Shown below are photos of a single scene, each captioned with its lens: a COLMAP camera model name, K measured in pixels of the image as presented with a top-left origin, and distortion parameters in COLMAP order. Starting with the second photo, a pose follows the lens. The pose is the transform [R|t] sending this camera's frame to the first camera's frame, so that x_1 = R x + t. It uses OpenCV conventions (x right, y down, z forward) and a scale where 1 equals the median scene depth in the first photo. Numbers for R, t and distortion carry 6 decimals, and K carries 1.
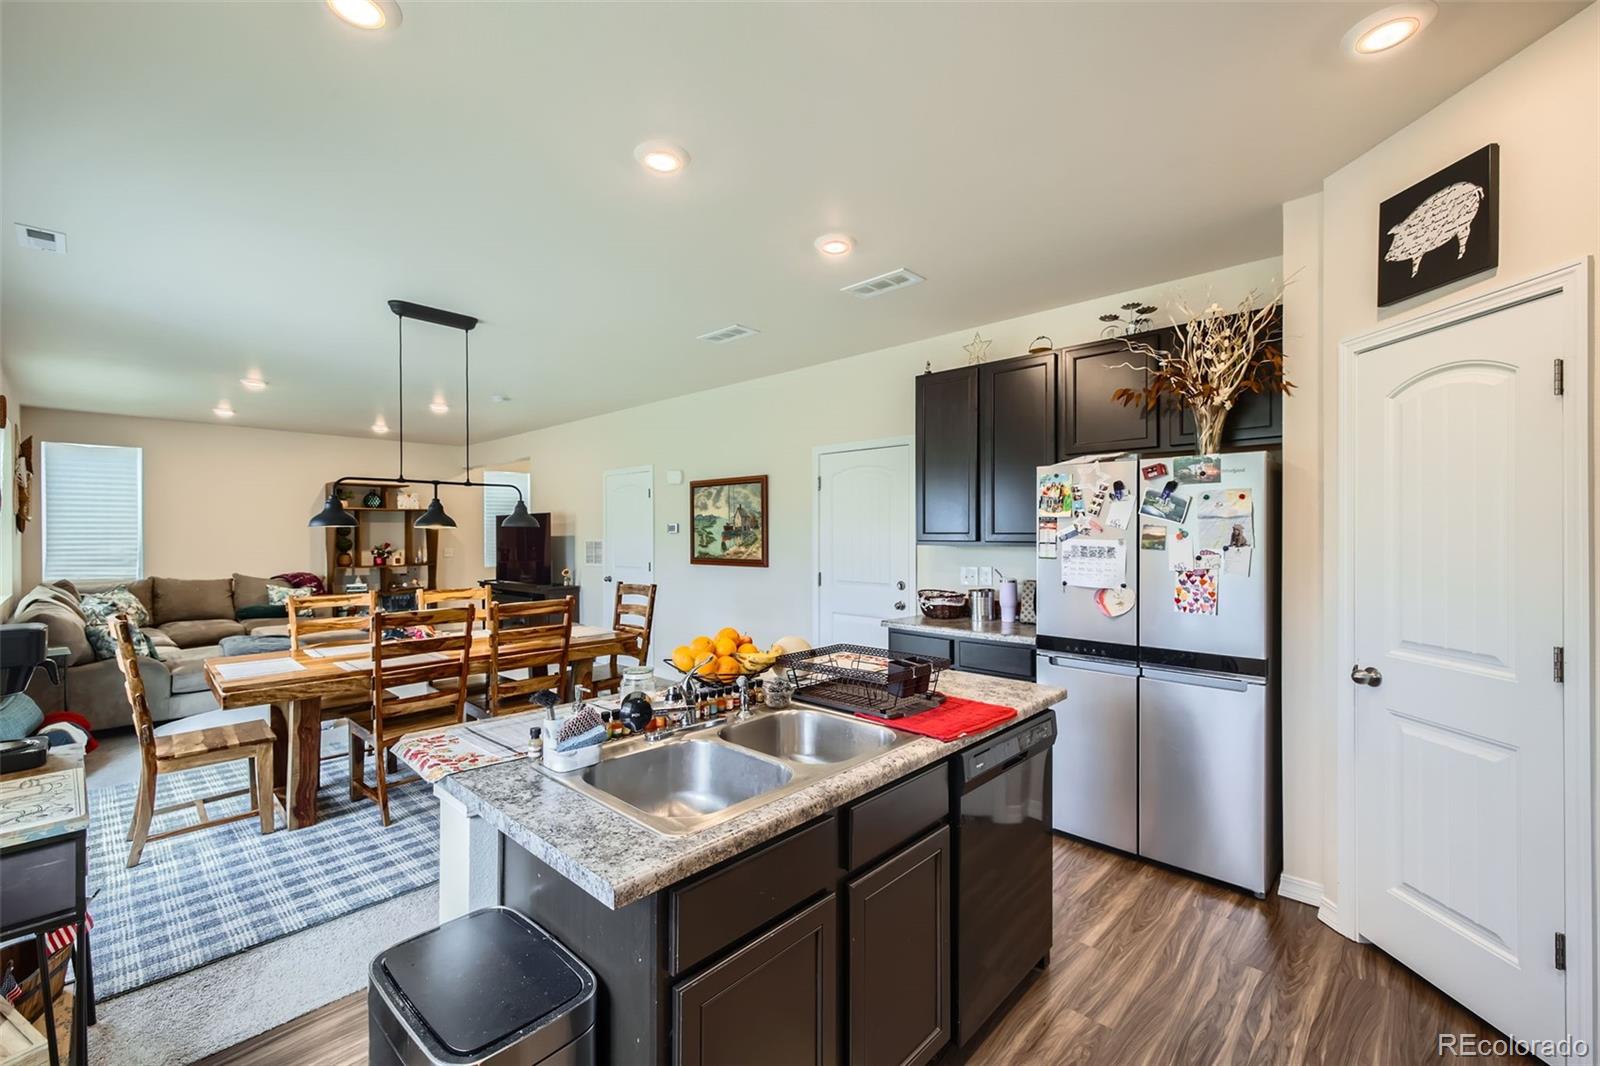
lens RADIAL K [[672.9, 0, 805.2], [0, 672.9, 538.0], [0, 0, 1]] dist [0.009009, -0.000739]
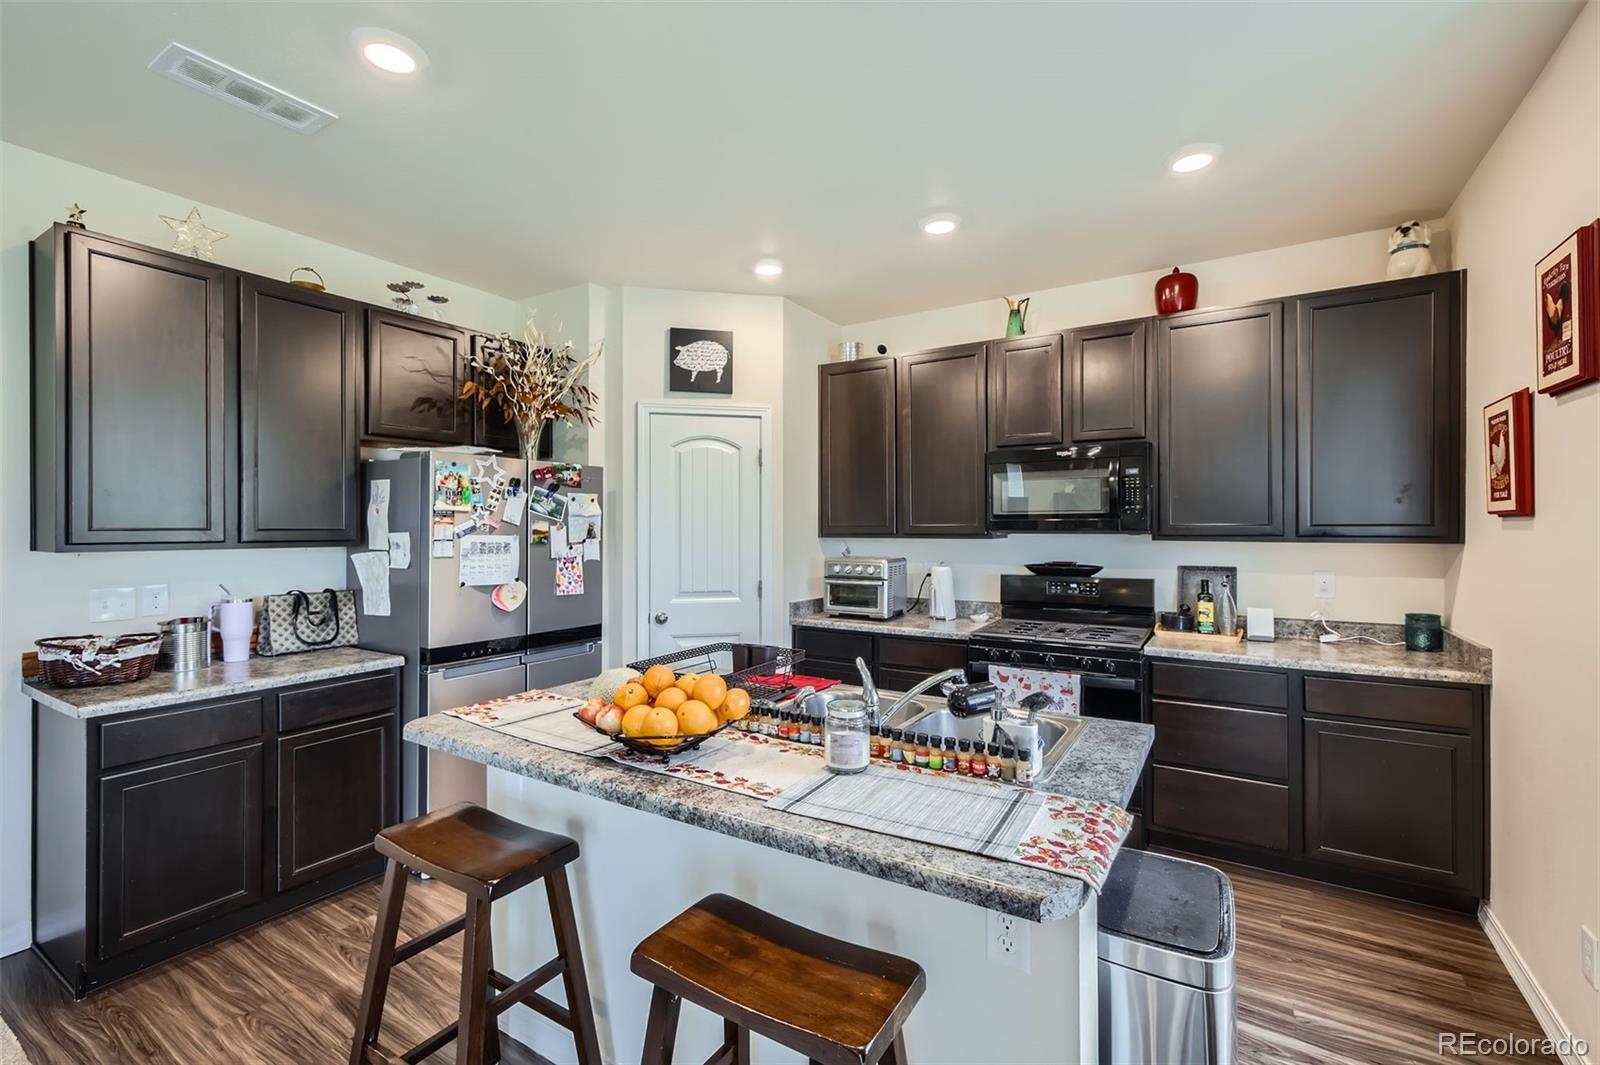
lens RADIAL K [[697.4, 0, 802.8], [0, 697.4, 522.9], [0, 0, 1]] dist [0.011178, -0.000366]
pose [[-0.196506, 0.007027, 0.980477, -0.658571], [0.007103, 0.999958, -0.005743, -0.006856], [-0.980477, 0.005836, -0.196548, 0.774003]]
